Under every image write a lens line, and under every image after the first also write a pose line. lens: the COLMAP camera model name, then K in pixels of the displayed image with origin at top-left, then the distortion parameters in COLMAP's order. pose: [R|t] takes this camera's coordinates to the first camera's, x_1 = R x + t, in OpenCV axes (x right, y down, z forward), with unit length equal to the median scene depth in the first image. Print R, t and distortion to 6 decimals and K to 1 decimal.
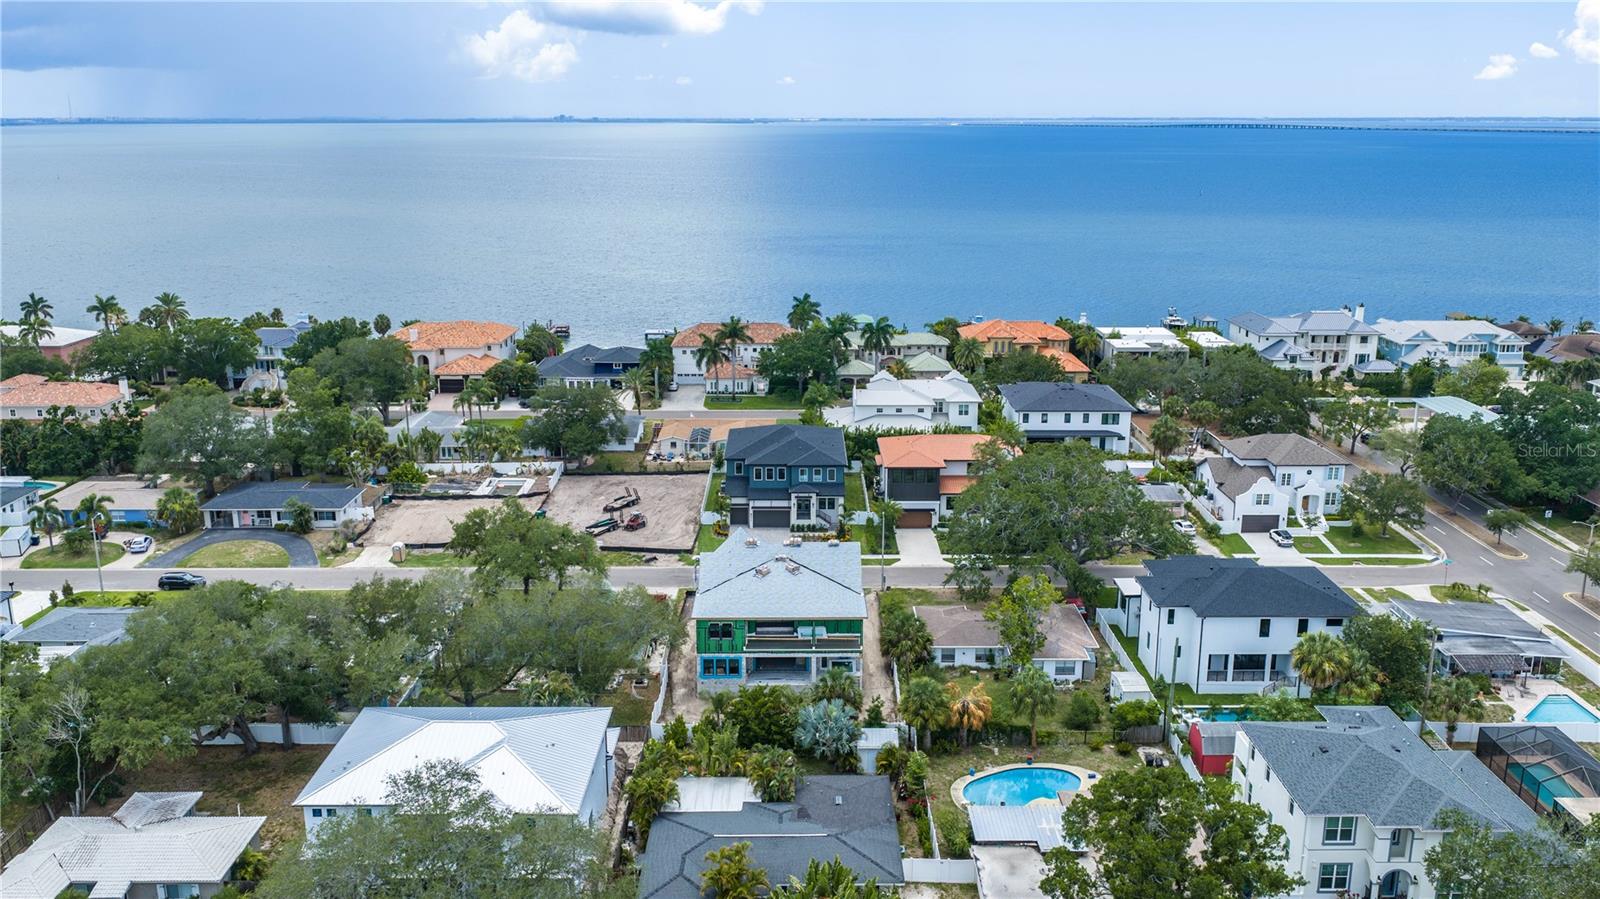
lens RADIAL K [[1323.3, 0, 800.0], [0, 1323.3, 449.5], [0, 0, 1]] dist [0.018749, -0.041759]
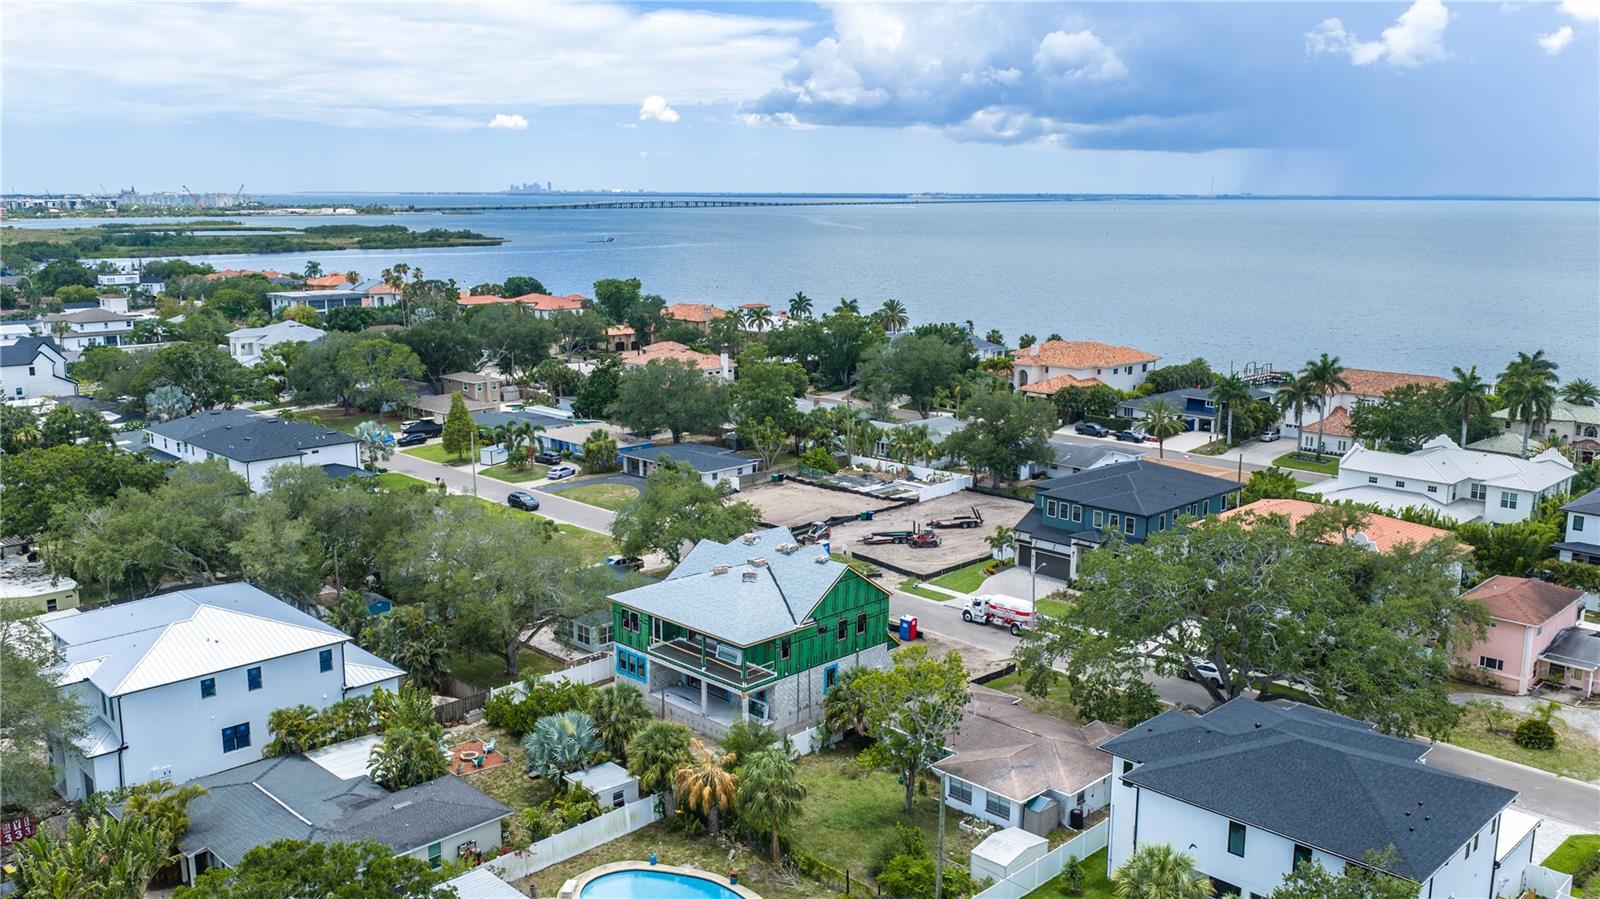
lens RADIAL K [[1323.3, 0, 800.0], [0, 1323.3, 449.5], [0, 0, 1]] dist [0.018749, -0.041759]
pose [[0.701002, 0.137856, -0.699708, 0.393537], [-0.177164, 0.984045, 0.016385, -0.002605], [0.690803, 0.112477, 0.714241, 0.302000]]
